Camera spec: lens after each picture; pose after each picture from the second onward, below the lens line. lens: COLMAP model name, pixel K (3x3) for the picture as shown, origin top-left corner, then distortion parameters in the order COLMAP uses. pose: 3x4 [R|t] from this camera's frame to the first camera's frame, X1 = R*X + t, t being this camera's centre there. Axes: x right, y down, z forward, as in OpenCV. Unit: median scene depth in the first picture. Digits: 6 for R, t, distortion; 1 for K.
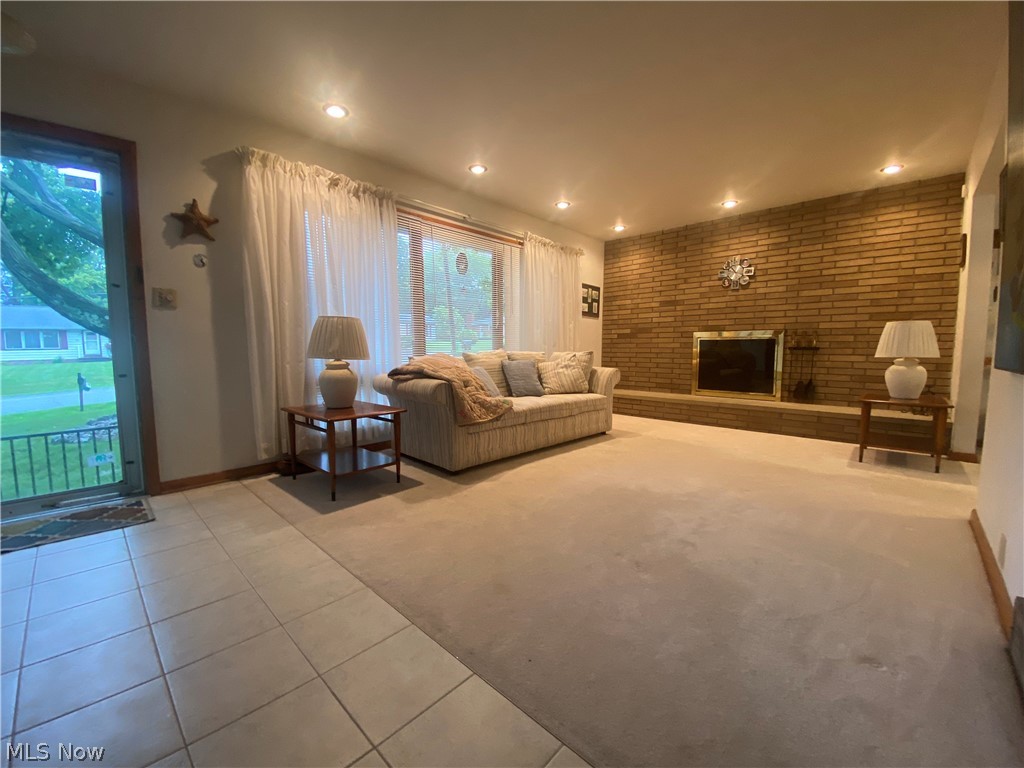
lens RADIAL K [[411.6, 0, 512.5], [0, 411.6, 390.0], [0, 0, 1]] dist [0.001413, -0.012804]
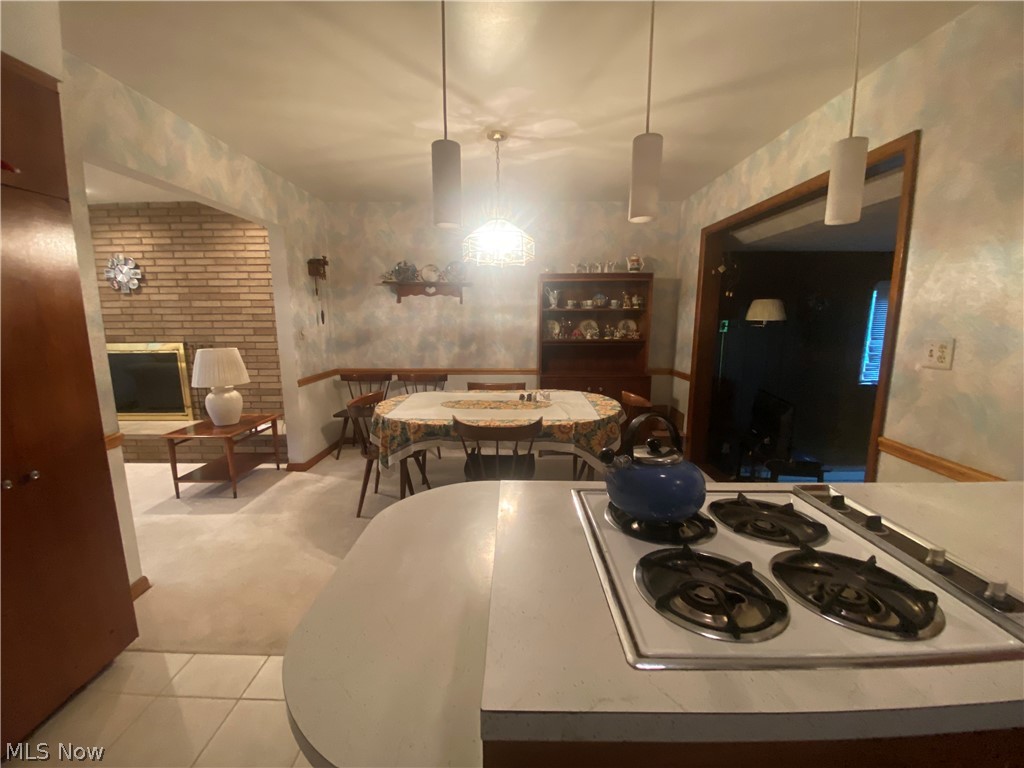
lens RADIAL K [[409.9, 0, 513.1], [0, 409.9, 385.2], [0, 0, 1]] dist [0.001503, -0.013759]
pose [[0.723743, -0.109108, 0.681390, 0.562701], [0.070421, 0.993944, 0.084358, -0.078024], [-0.686467, -0.013069, 0.727043, -0.152981]]
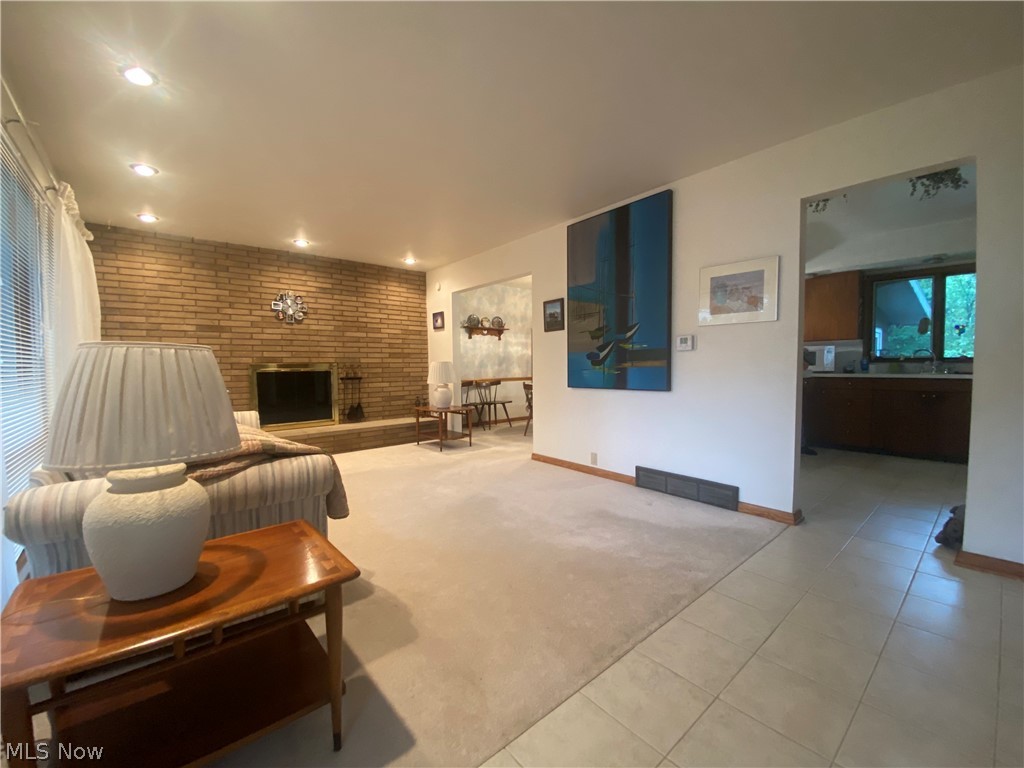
lens RADIAL K [[409.9, 0, 513.1], [0, 409.9, 385.2], [0, 0, 1]] dist [0.001503, -0.013759]
pose [[0.104001, -0.047377, 0.993448, -0.448480], [0.111751, 0.993096, 0.035661, -0.069227], [-0.988279, 0.107310, 0.108578, 0.380867]]
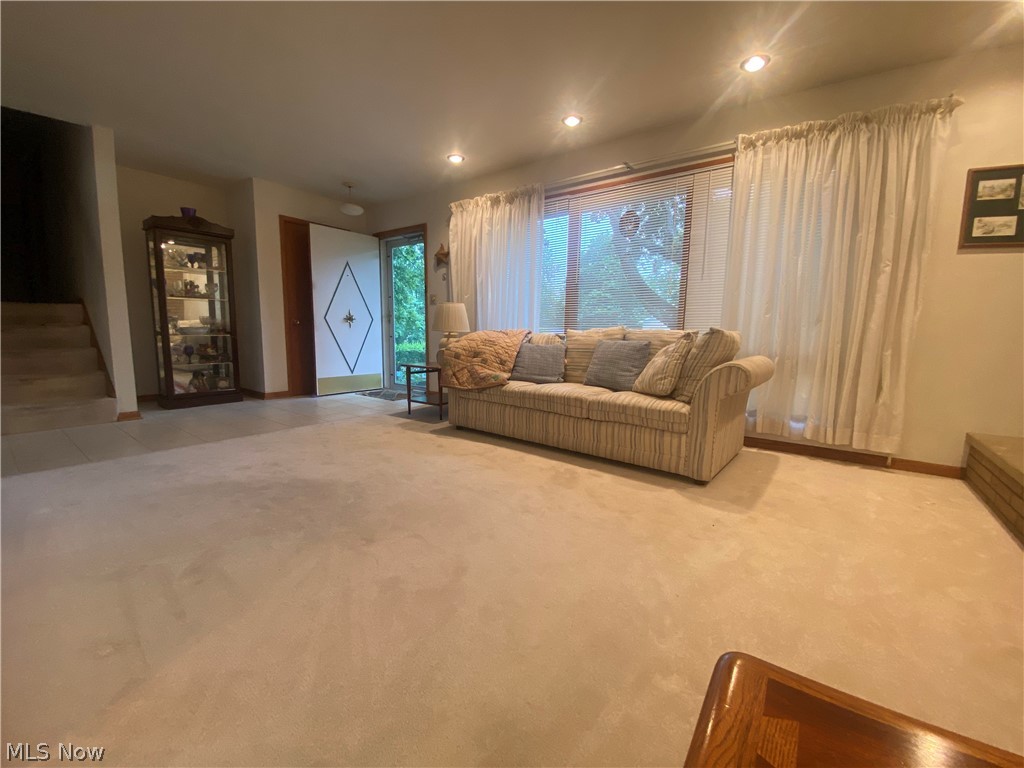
lens RADIAL K [[409.9, 0, 513.1], [0, 409.9, 385.2], [0, 0, 1]] dist [0.001503, -0.013759]
pose [[0.108162, 0.141448, -0.984019, 0.657297], [-0.109436, 0.985504, 0.129633, -0.058437], [0.988091, 0.093666, 0.122073, 0.630972]]
